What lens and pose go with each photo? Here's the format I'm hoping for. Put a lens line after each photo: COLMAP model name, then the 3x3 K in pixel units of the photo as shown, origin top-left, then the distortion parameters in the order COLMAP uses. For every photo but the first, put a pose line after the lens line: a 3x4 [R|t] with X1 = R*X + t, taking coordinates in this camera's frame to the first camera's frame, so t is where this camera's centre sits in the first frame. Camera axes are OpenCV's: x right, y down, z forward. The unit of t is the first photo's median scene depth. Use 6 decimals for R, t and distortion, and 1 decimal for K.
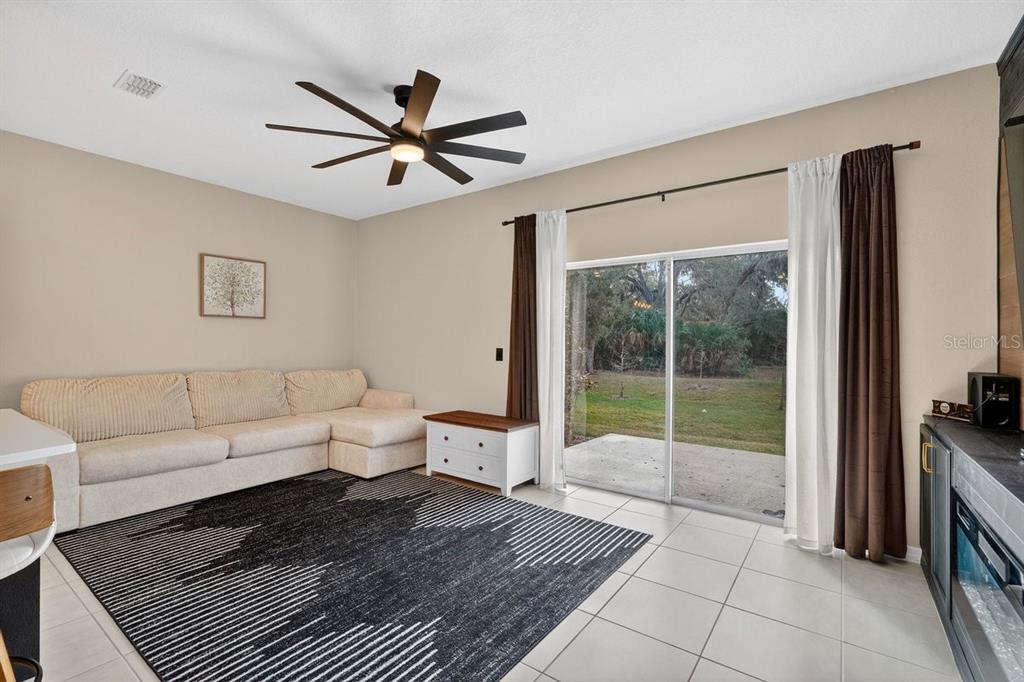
lens RADIAL K [[455.1, 0, 505.1], [0, 455.1, 340.7], [0, 0, 1]] dist [0.005462, -0.002273]
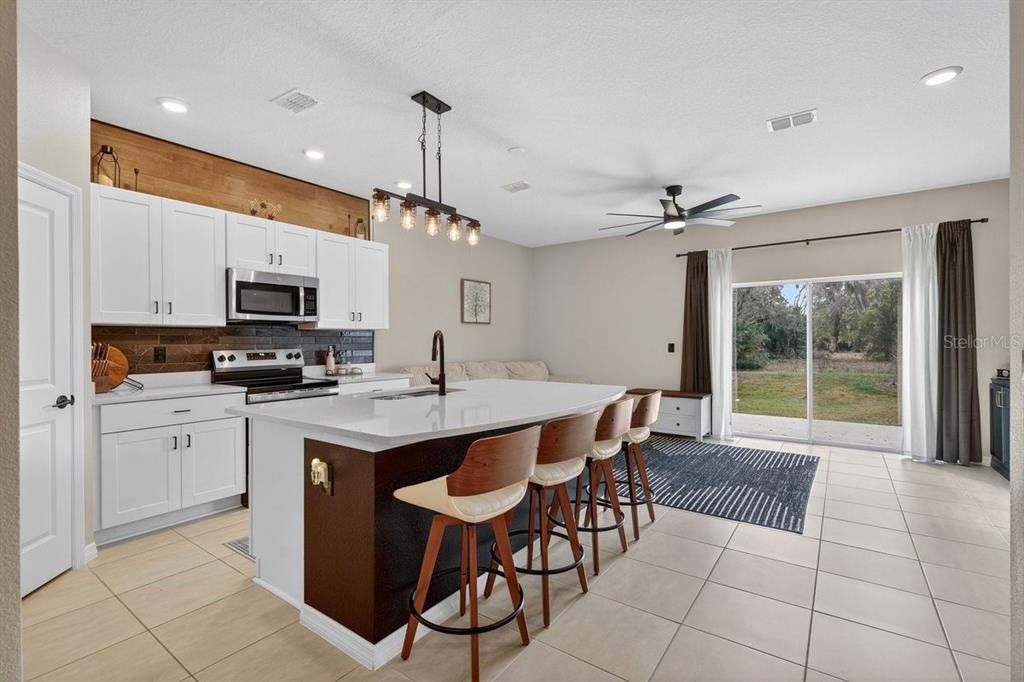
lens RADIAL K [[455.1, 0, 508.2], [0, 455.1, 338.4], [0, 0, 1]] dist [0.005462, -0.002273]
pose [[0.999920, -0.012216, 0.003209, -0.654635], [0.012214, 0.999925, 0.000592, -0.006914], [-0.003216, -0.000553, 0.999995, -0.513701]]
